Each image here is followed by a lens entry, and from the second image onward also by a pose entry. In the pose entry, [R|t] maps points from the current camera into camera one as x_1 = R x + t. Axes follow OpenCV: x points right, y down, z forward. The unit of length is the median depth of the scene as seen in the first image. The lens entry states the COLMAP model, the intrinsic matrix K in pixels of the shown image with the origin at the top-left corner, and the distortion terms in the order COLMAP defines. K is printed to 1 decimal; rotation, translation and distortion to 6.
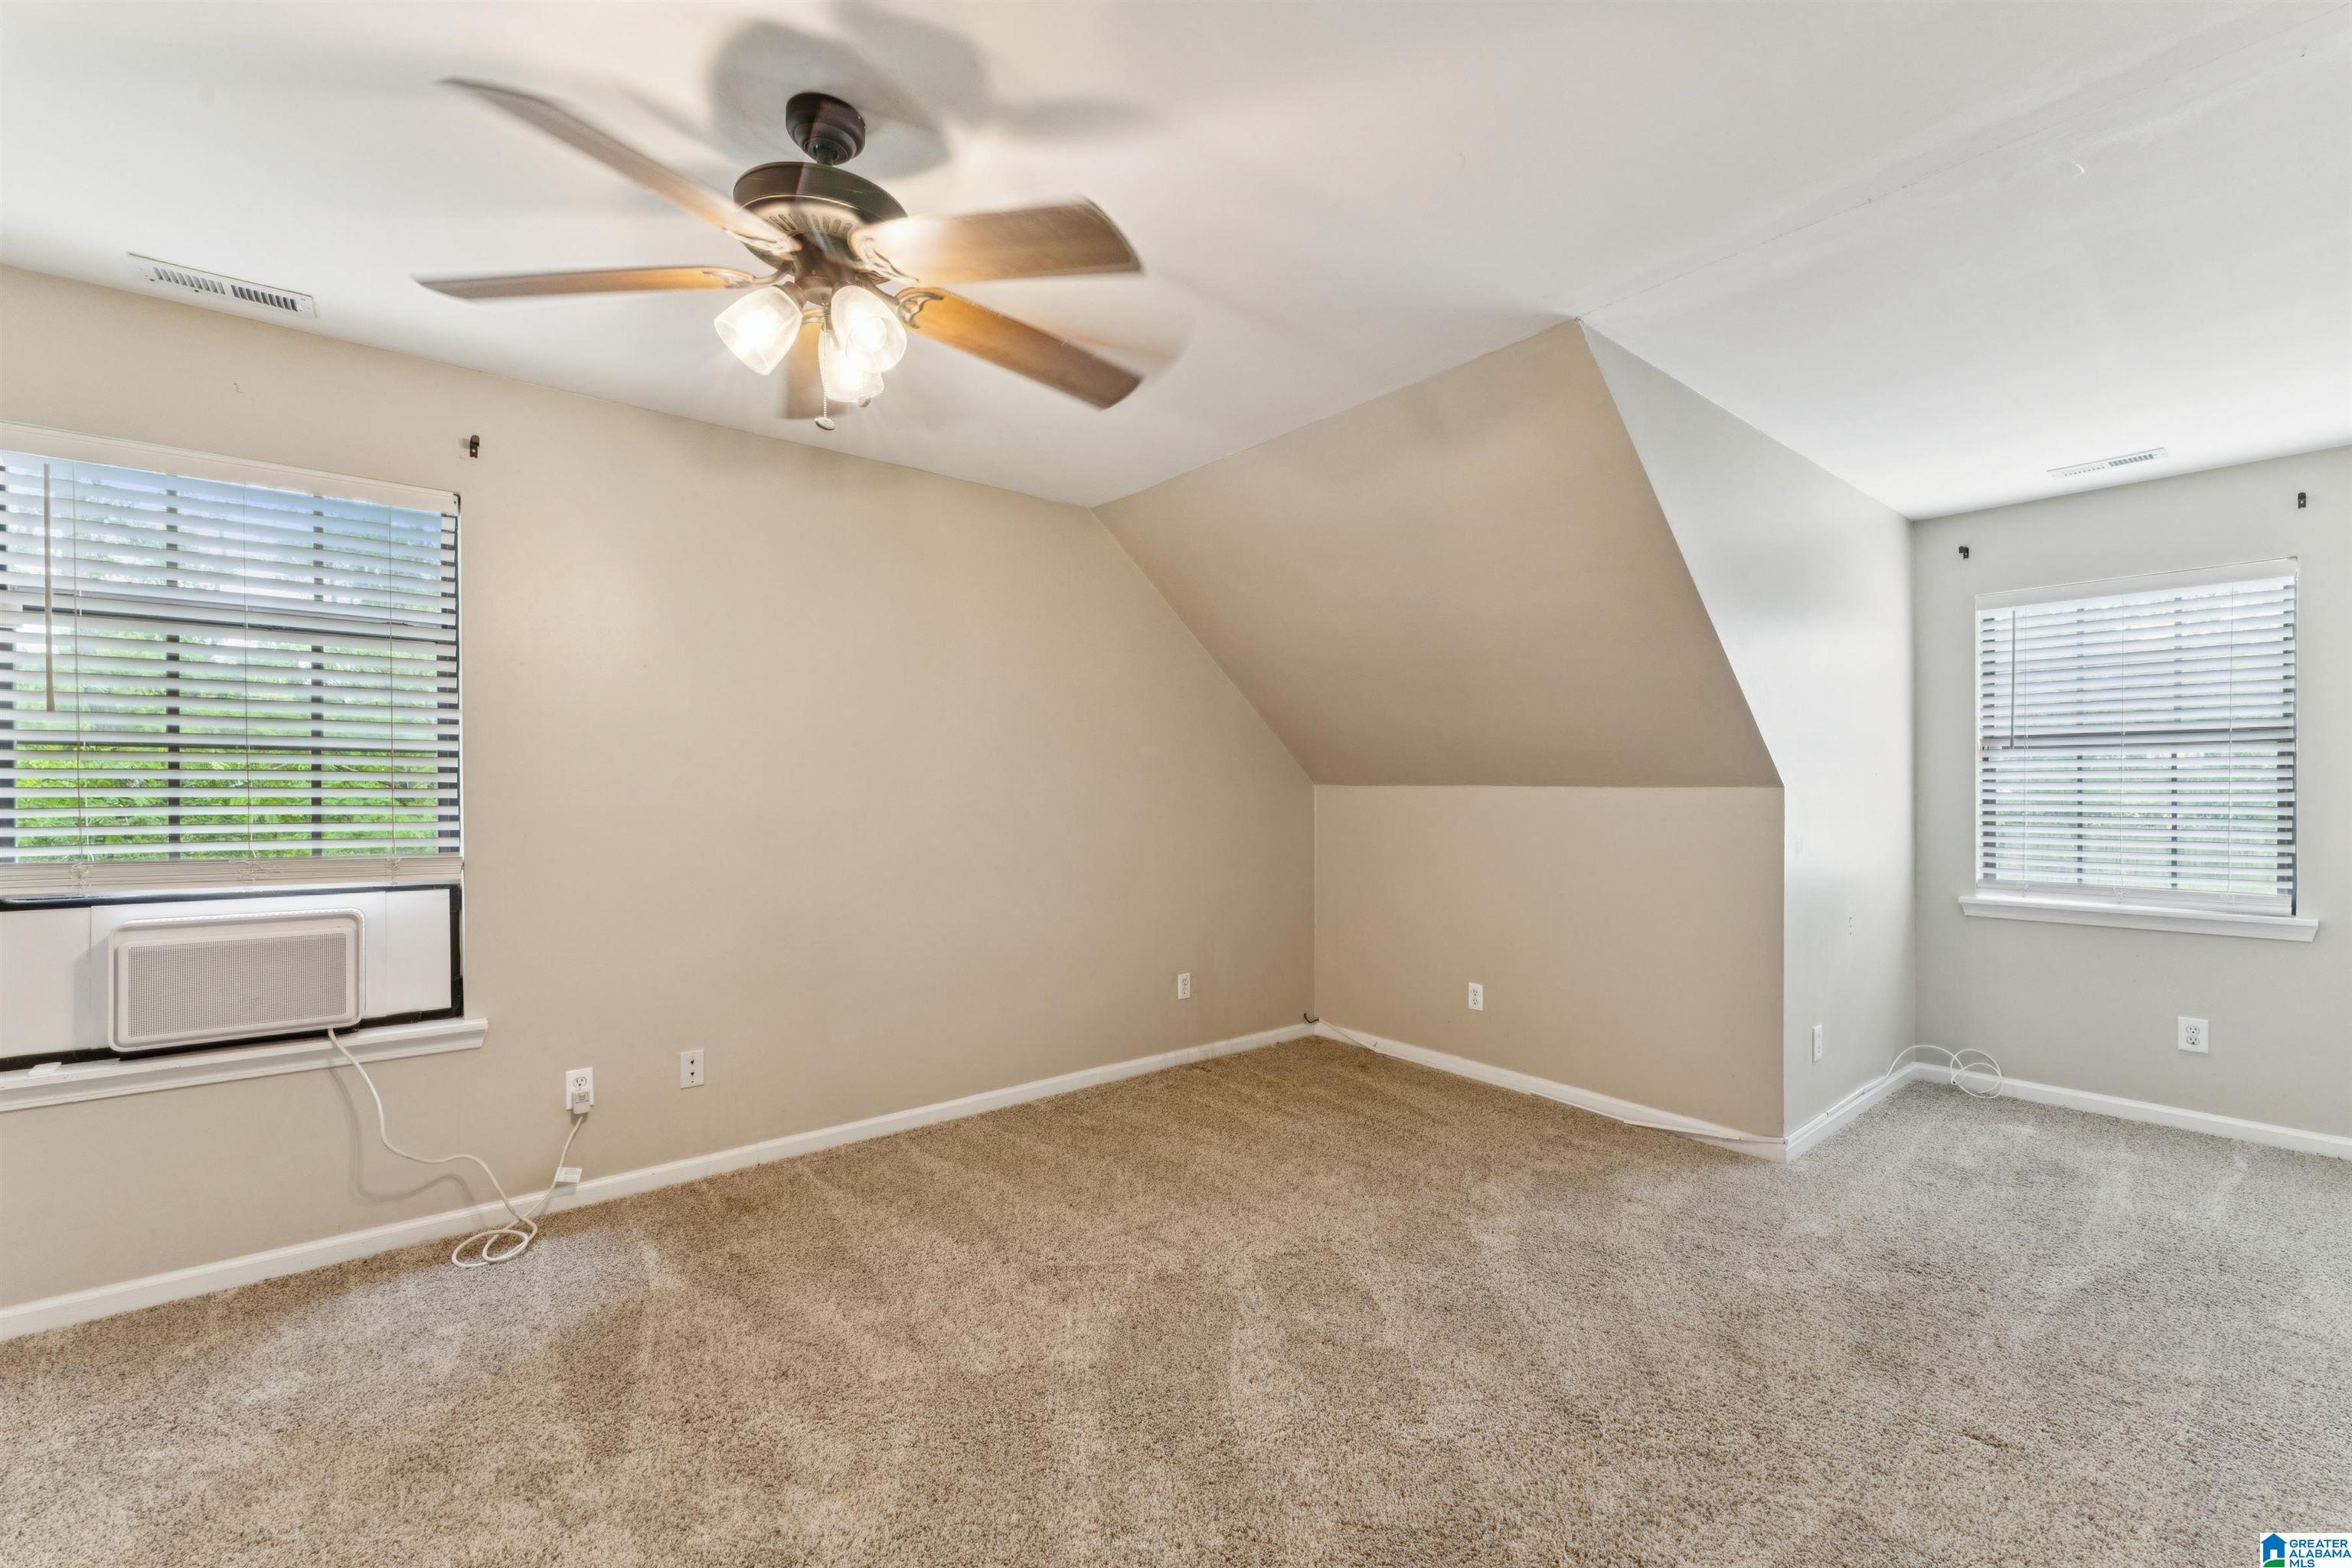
lens RADIAL K [[960.8, 0, 1197.0], [0, 960.8, 779.3], [0, 0, 1]] dist [-0.000164, -0.000617]
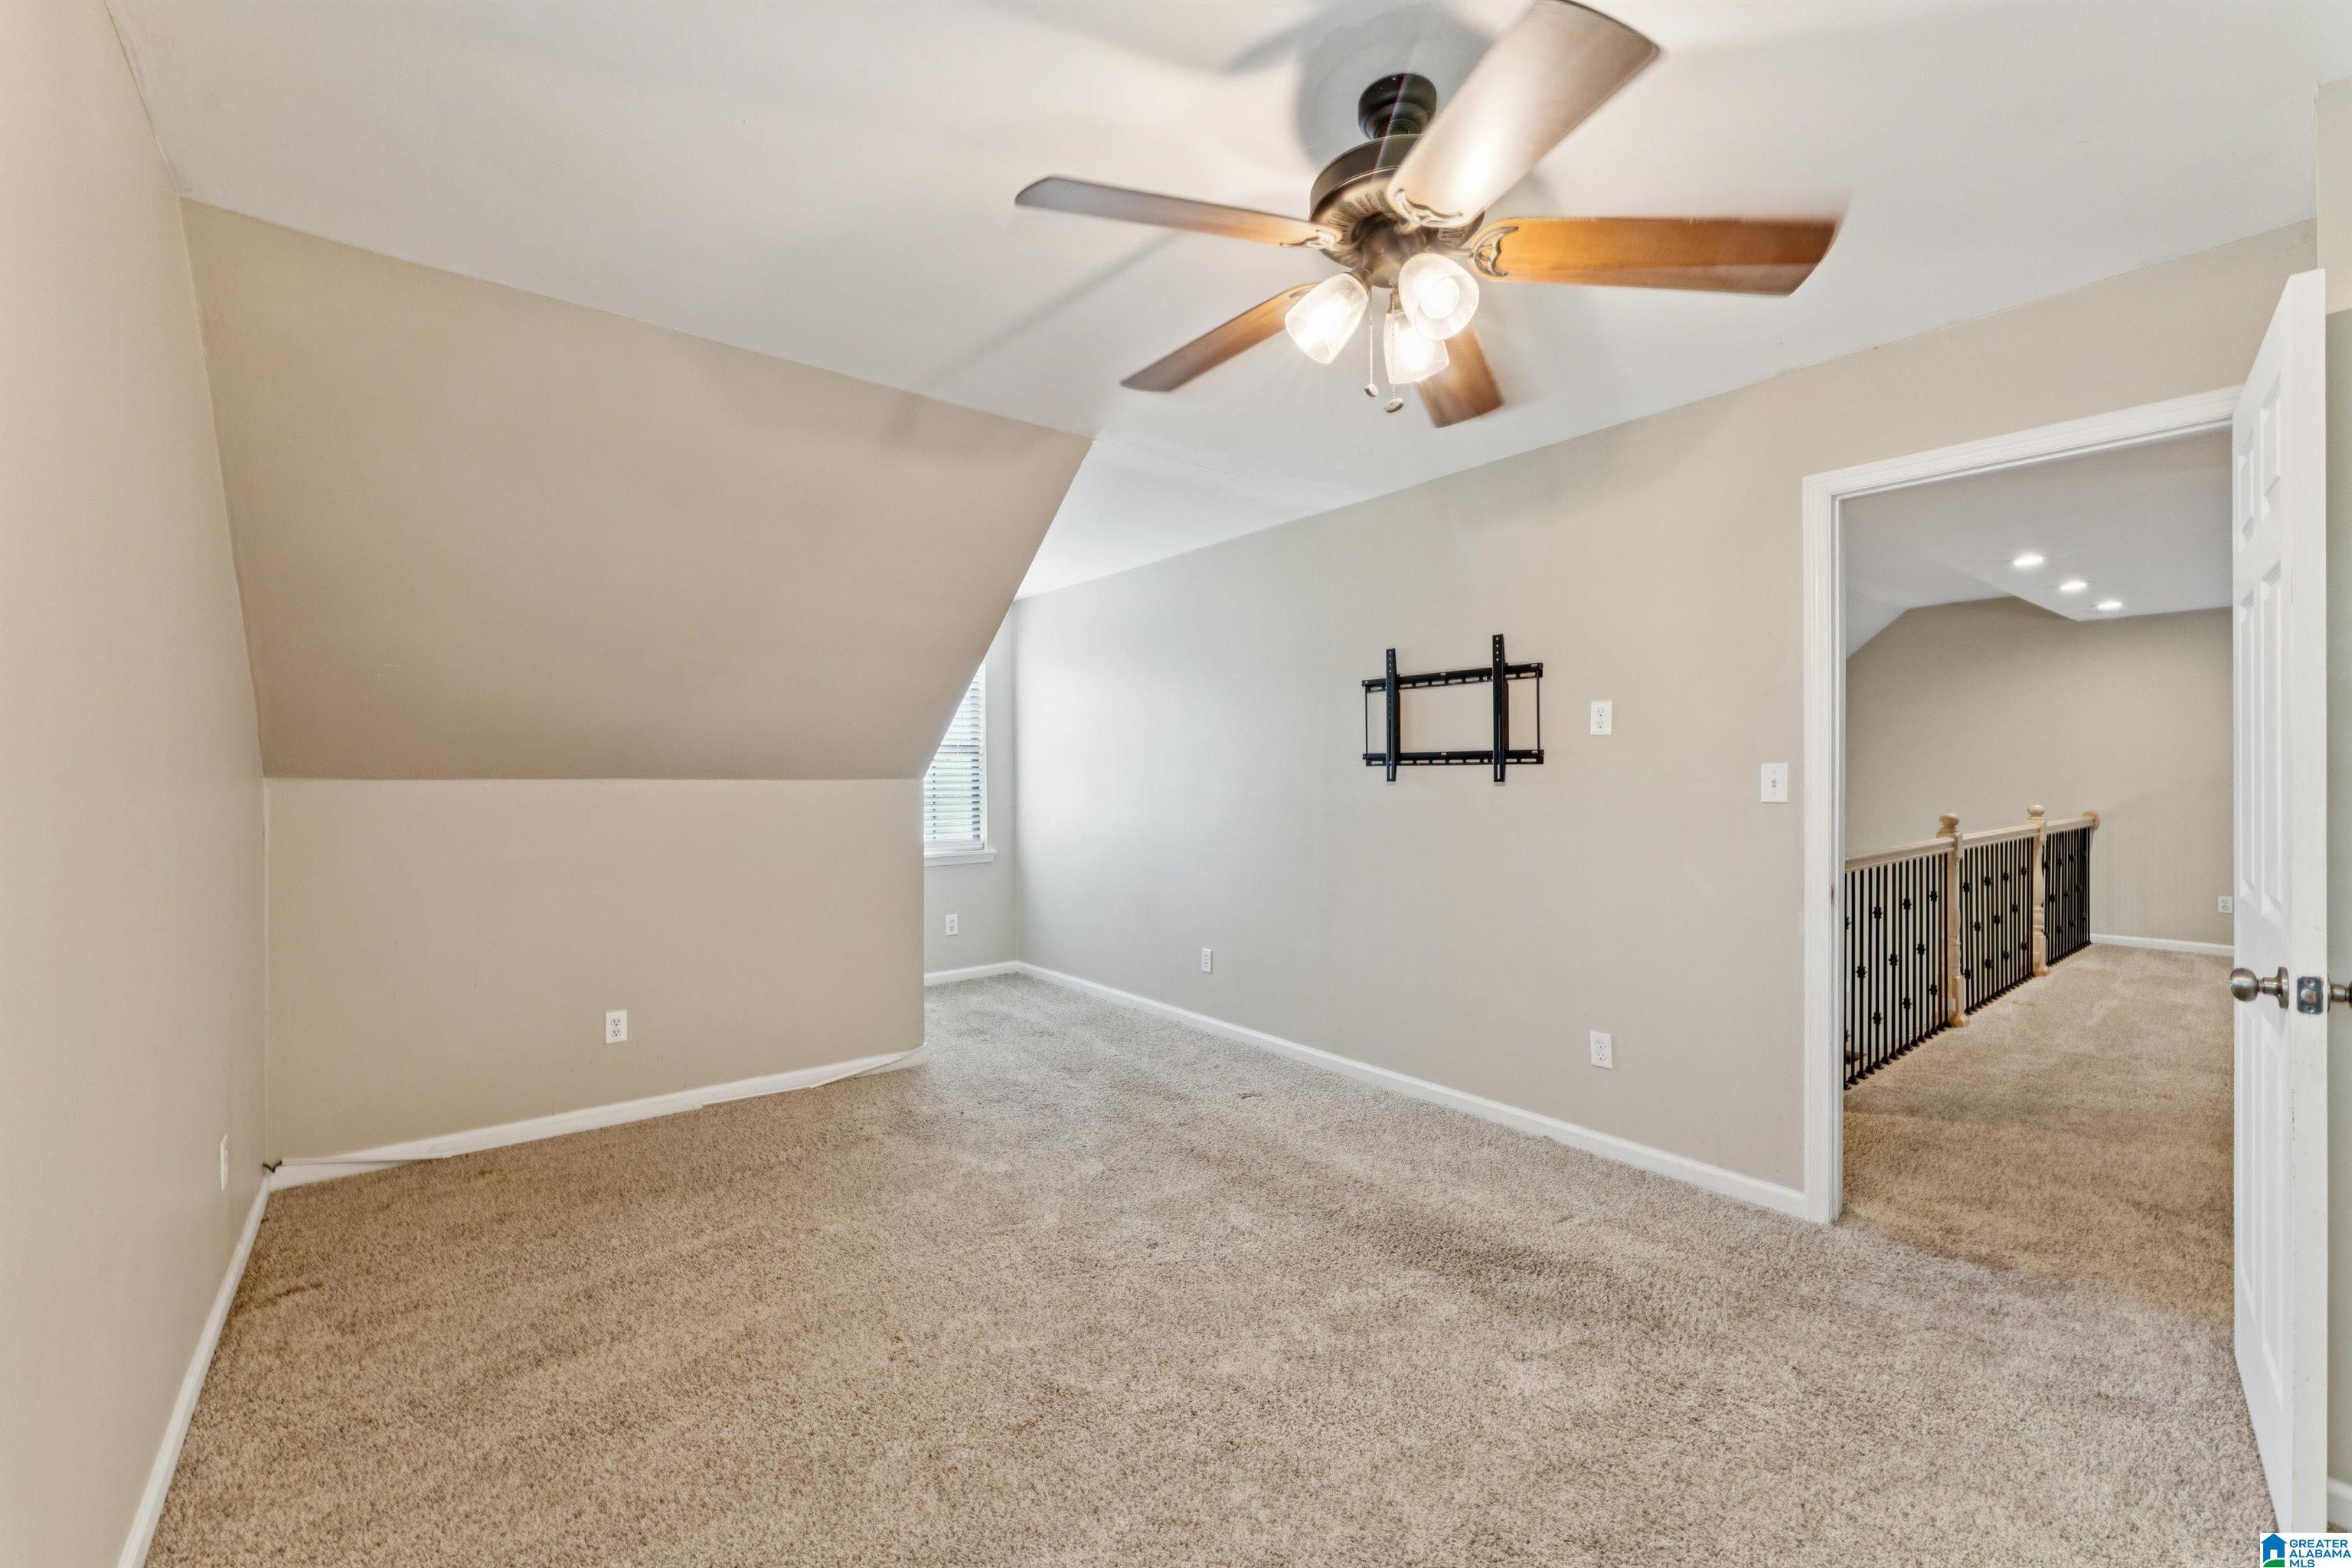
lens RADIAL K [[960.8, 0, 1172.5], [0, 960.8, 774.7], [0, 0, 1]] dist [-0.000164, -0.000617]
pose [[0.043977, -0.005830, 0.999016, -0.638616], [-0.000799, 0.999982, 0.005871, -0.001843], [-0.999032, -0.001056, 0.043972, 0.564400]]
